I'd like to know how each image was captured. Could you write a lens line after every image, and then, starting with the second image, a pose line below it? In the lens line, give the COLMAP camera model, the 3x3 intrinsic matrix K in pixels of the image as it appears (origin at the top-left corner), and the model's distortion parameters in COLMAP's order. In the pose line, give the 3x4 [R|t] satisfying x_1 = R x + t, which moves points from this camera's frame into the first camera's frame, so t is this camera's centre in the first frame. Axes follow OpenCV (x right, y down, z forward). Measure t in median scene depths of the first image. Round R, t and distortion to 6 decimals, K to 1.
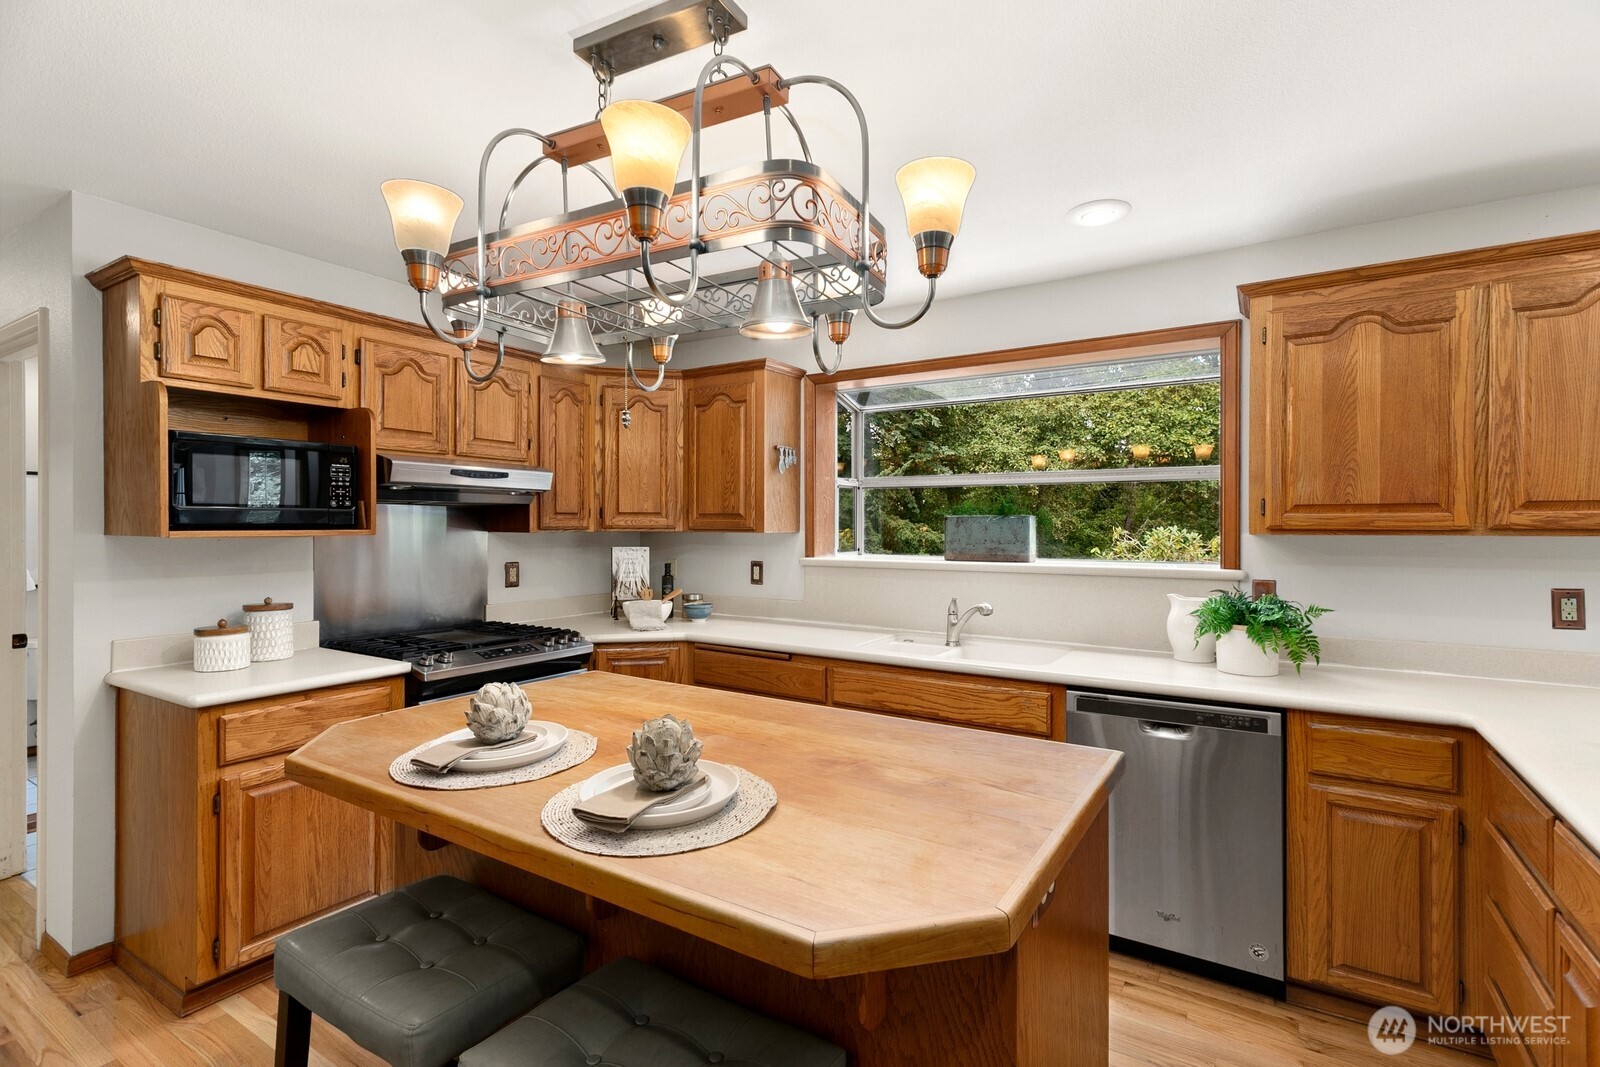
lens RADIAL K [[752.9, 0, 807.9], [0, 752.9, 526.9], [0, 0, 1]] dist [0.000433, -0.000026]
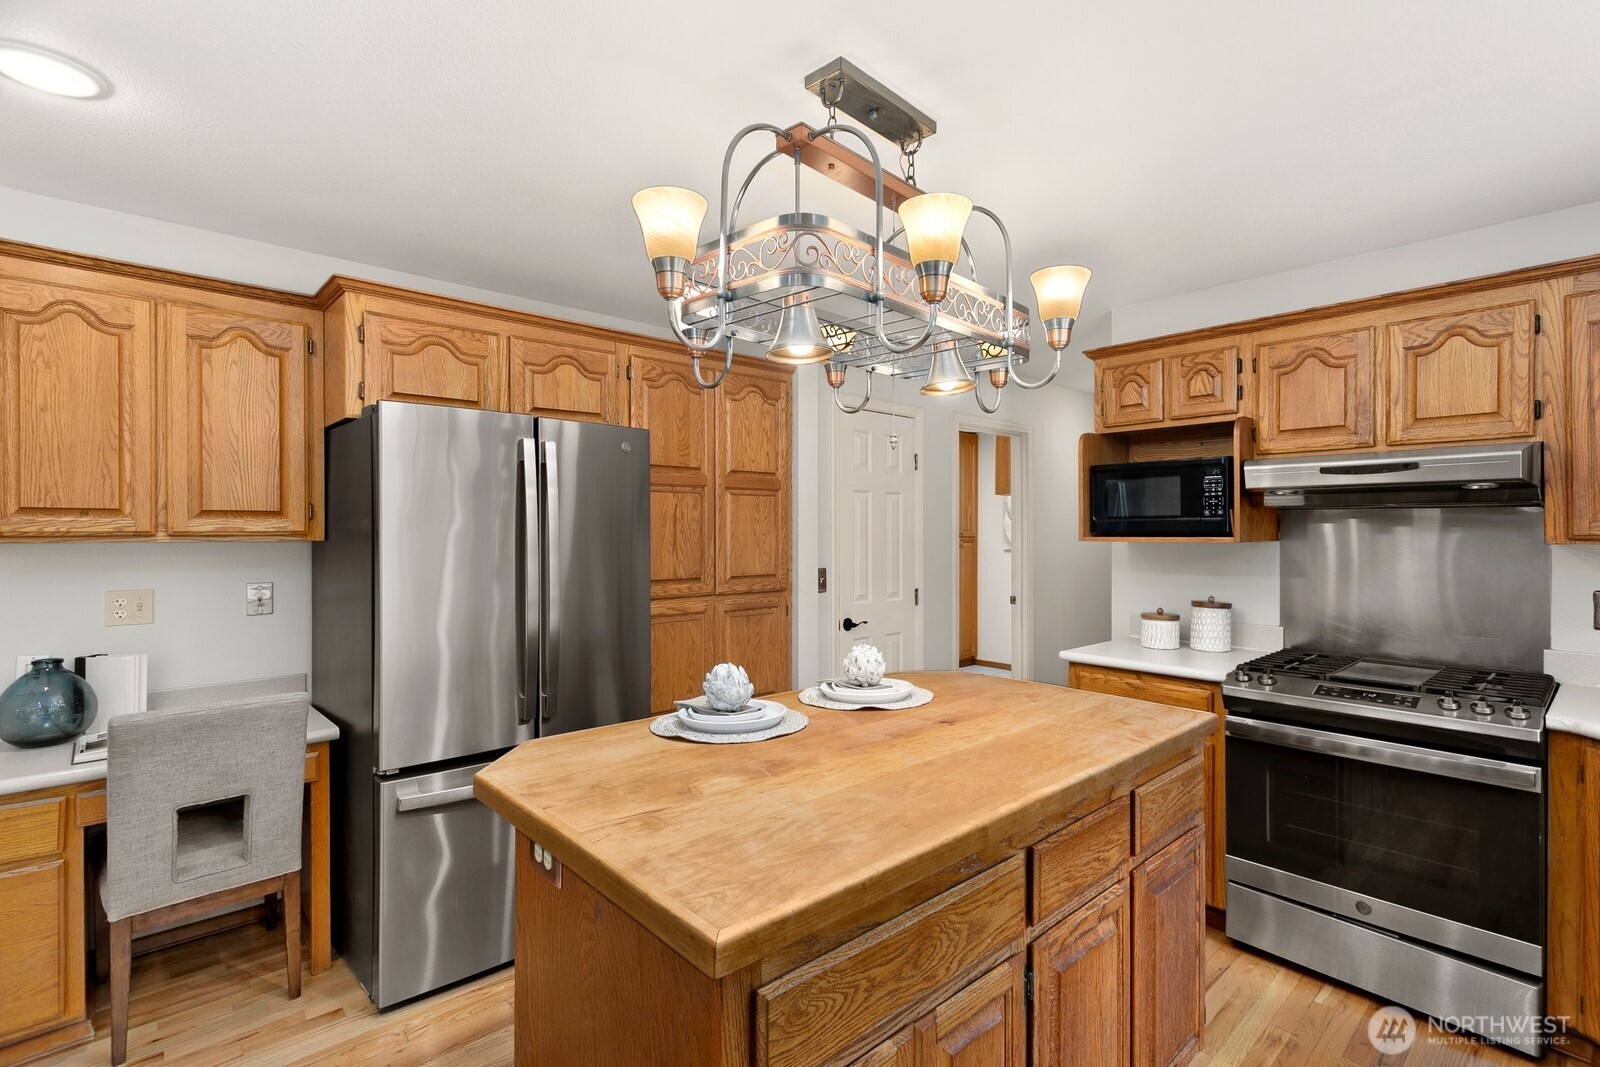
lens RADIAL K [[752.9, 0, 804.9], [0, 752.9, 529.0], [0, 0, 1]] dist [0.000433, -0.000026]
pose [[-0.262011, -0.005749, -0.965048, 0.870703], [-0.001154, 0.999983, -0.005643, -0.001813], [0.965064, -0.000365, -0.262013, 1.121752]]
